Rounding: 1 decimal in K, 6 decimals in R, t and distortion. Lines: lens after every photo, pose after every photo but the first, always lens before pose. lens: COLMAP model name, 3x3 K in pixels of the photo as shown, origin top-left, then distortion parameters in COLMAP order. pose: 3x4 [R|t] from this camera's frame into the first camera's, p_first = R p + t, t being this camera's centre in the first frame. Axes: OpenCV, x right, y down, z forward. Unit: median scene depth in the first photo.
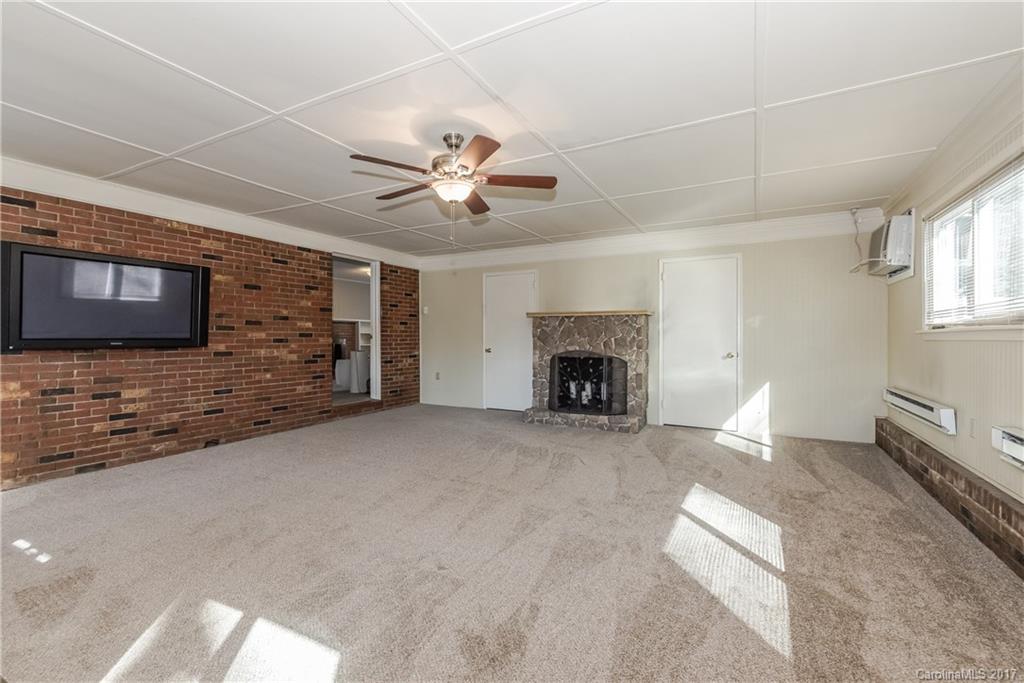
lens RADIAL K [[445.9, 0, 514.0], [0, 445.9, 338.8], [0, 0, 1]] dist [-0.001653, -0.000105]
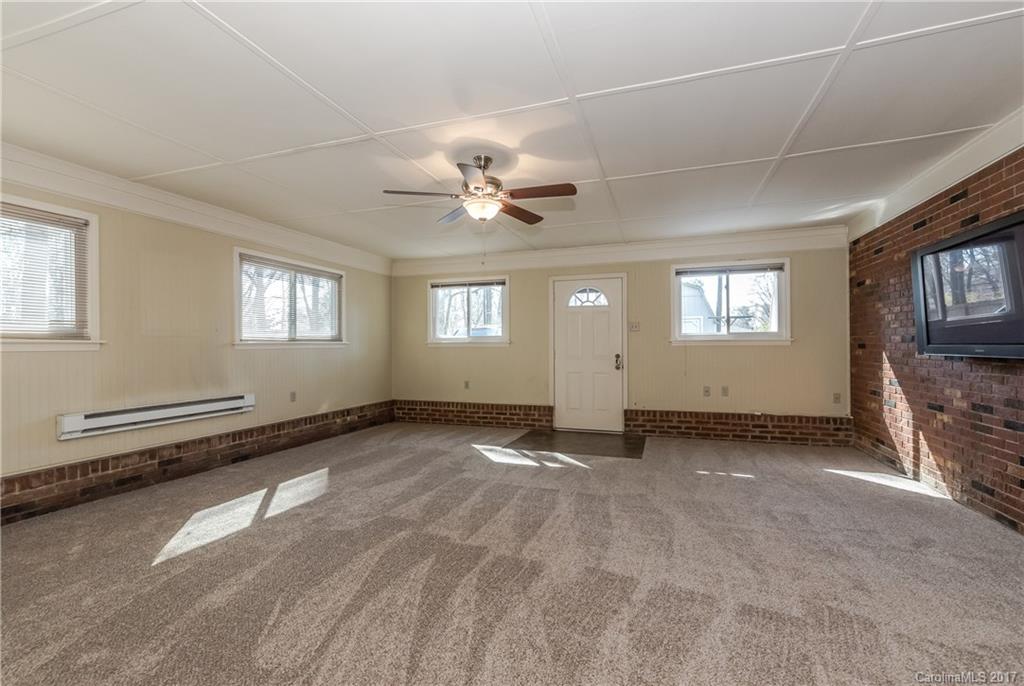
lens RADIAL K [[446.1, 0, 511.2], [0, 446.1, 343.8], [0, 0, 1]] dist [-0.000195, 0.000008]
pose [[-0.987857, 0.005896, -0.155251, -0.036534], [0.006816, 0.999962, -0.005389, -0.005990], [0.155213, -0.006381, -0.987860, 2.258439]]
